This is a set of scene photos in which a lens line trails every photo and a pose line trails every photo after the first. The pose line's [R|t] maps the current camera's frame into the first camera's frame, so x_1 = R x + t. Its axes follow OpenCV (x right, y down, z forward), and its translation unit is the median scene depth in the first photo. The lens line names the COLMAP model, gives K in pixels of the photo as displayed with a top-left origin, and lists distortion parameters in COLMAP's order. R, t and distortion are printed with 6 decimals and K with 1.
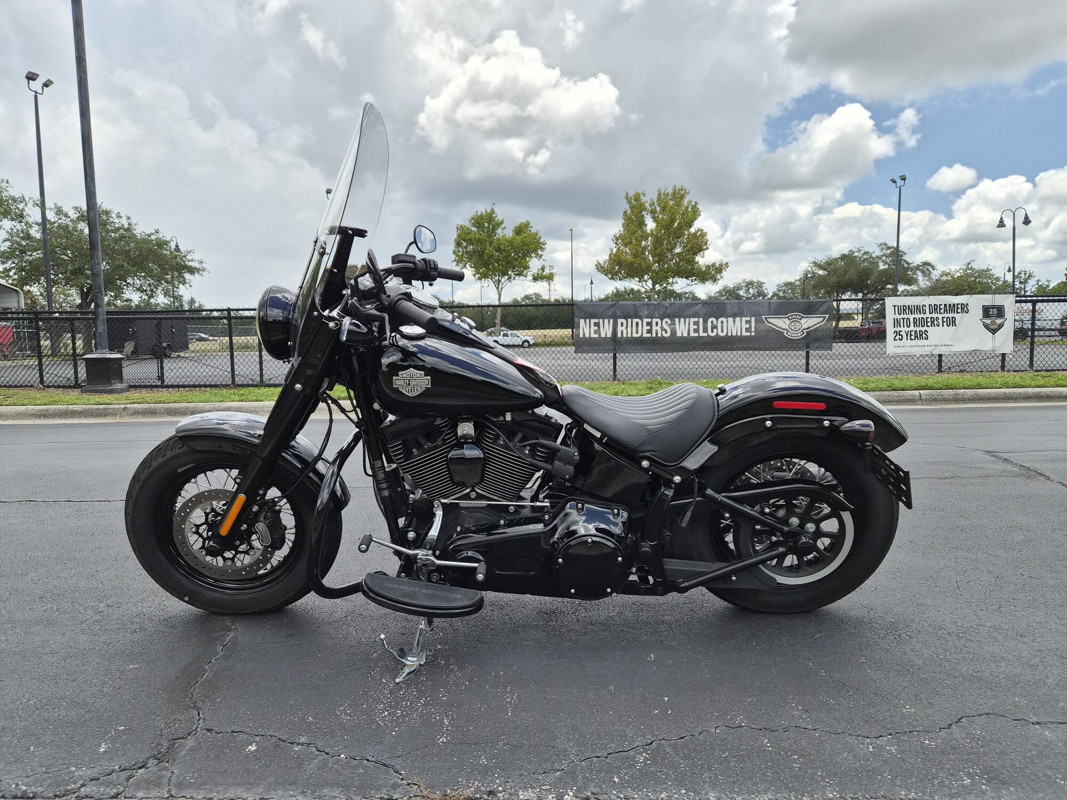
lens RADIAL K [[720.2, 0, 523.7], [0, 720.2, 396.4], [0, 0, 1]] dist [0.048801, -0.041655]
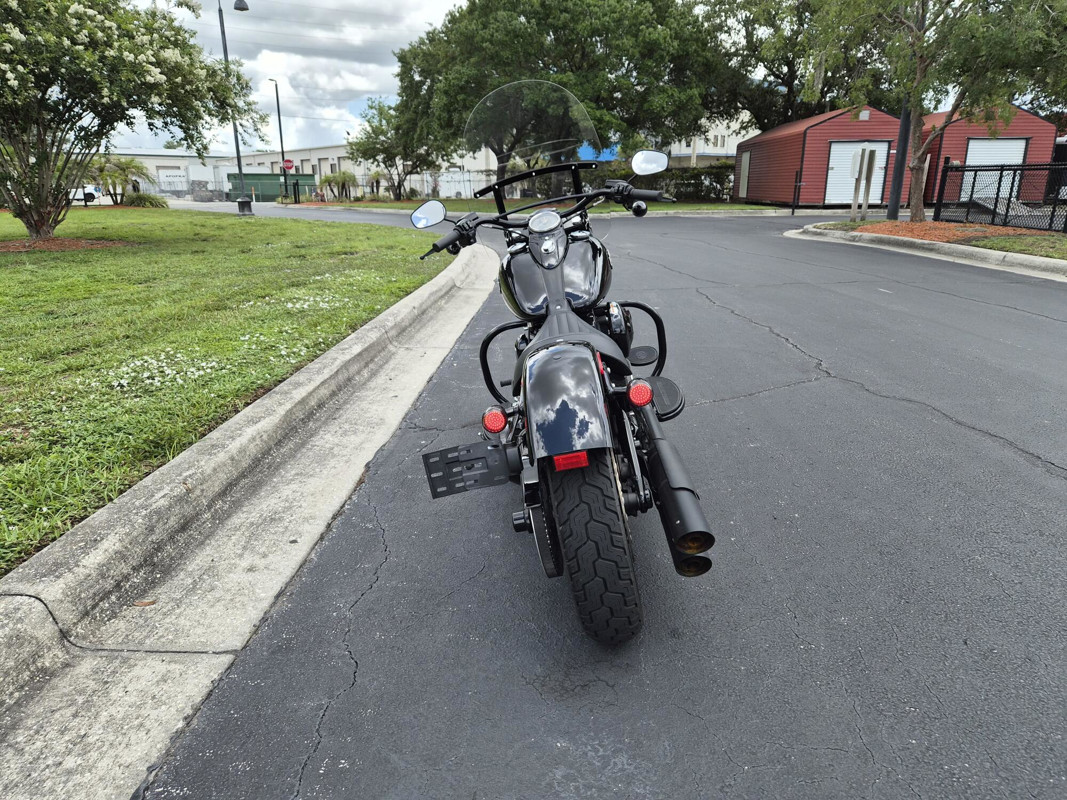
lens RADIAL K [[721.3, 0, 527.8], [0, 721.3, 395.1], [0, 0, 1]] dist [0.051311, -0.039231]
pose [[-0.015481, 0.298629, -0.954244, 0.232267], [-0.077090, 0.951161, 0.298915, -0.043899], [0.996904, 0.078190, 0.008297, 0.186646]]
